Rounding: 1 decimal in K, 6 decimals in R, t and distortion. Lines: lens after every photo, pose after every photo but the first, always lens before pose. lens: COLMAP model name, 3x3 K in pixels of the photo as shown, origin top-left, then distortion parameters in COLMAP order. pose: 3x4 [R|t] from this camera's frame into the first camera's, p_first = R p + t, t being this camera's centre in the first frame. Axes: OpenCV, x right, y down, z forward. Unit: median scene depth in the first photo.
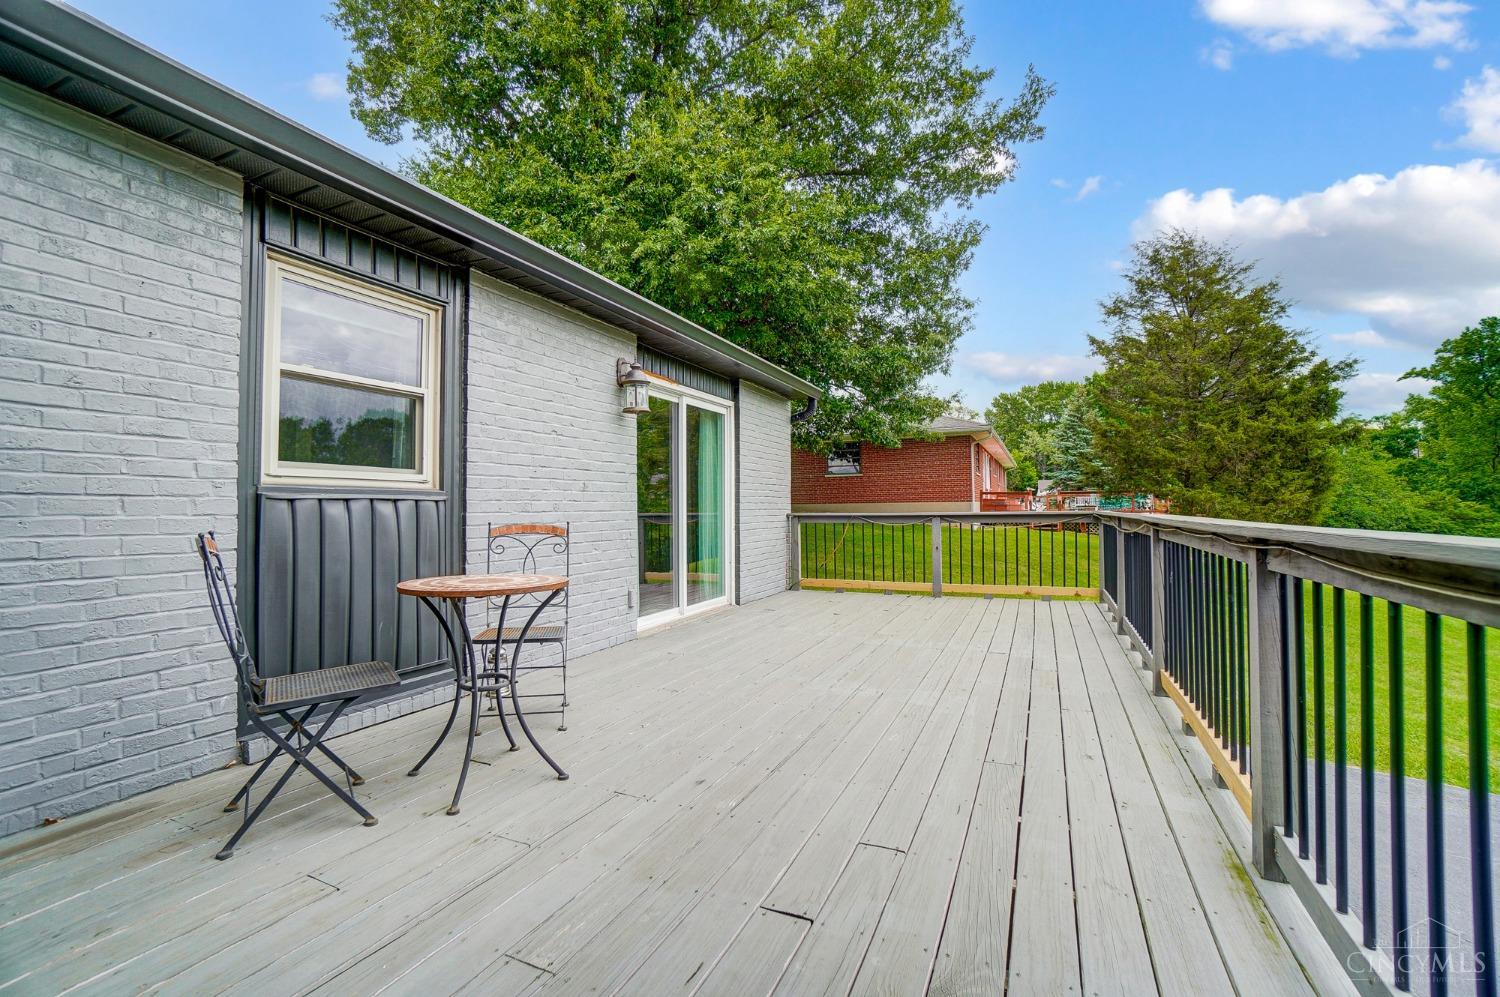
lens RADIAL K [[673.8, 0, 738.8], [0, 673.8, 495.4], [0, 0, 1]] dist [-0.013079, 0.000261]
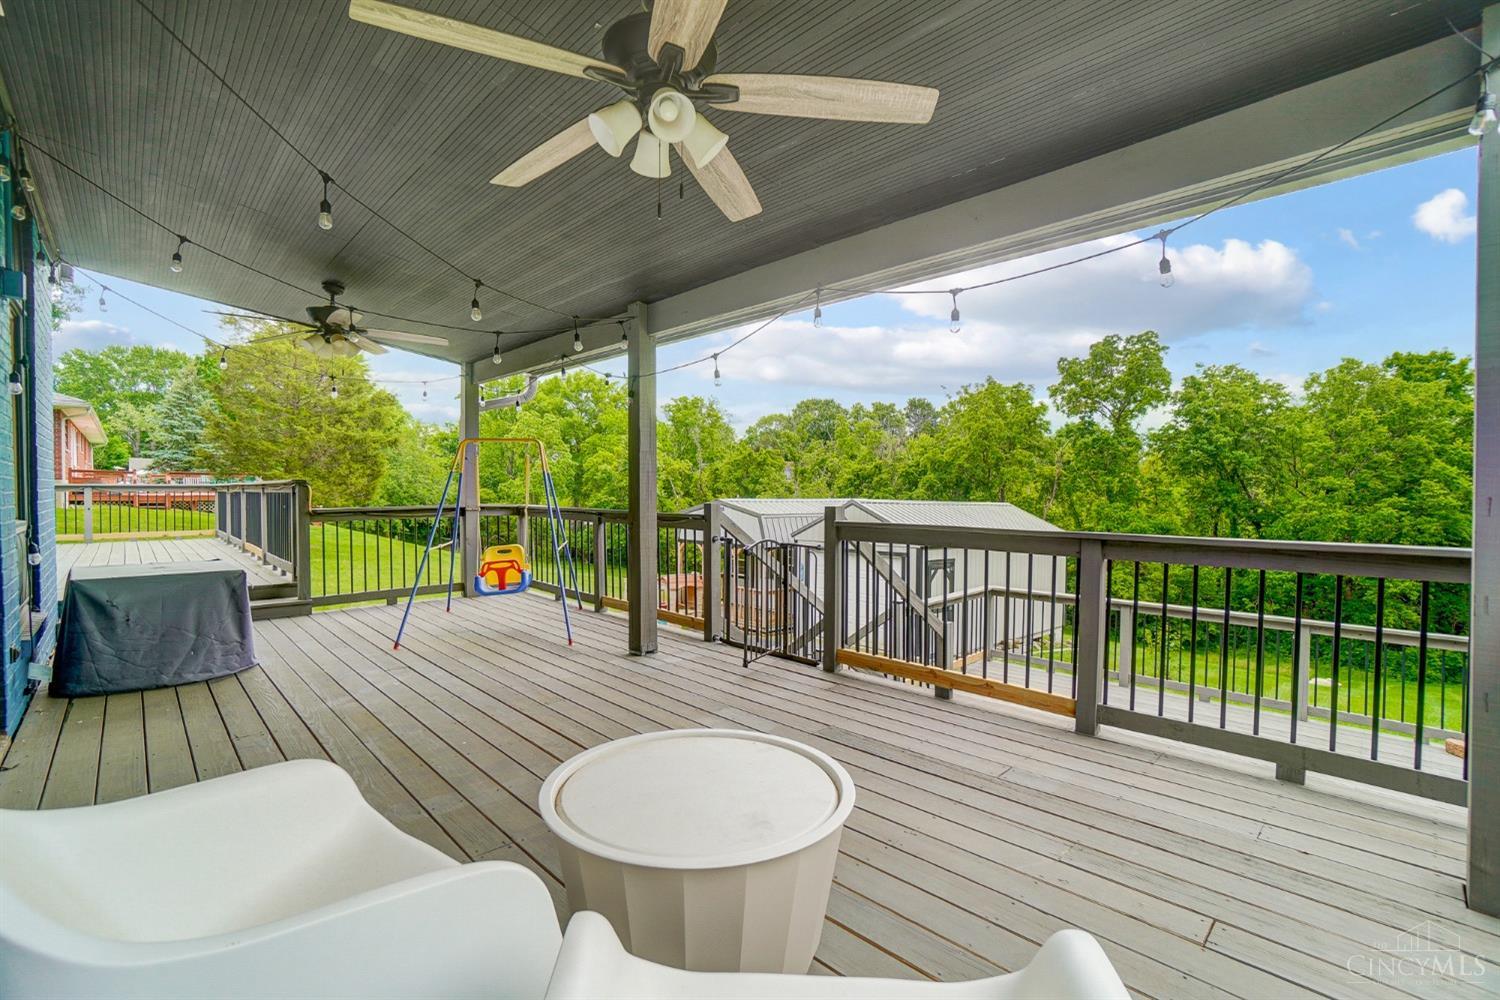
lens RADIAL K [[673.8, 0, 737.7], [0, 673.8, 494.6], [0, 0, 1]] dist [-0.013079, 0.000261]
pose [[0.394806, 0.003994, 0.918756, -0.181070], [-0.024185, 0.999689, 0.006047, 0.002289], [-0.918446, -0.024607, 0.394780, -0.322049]]
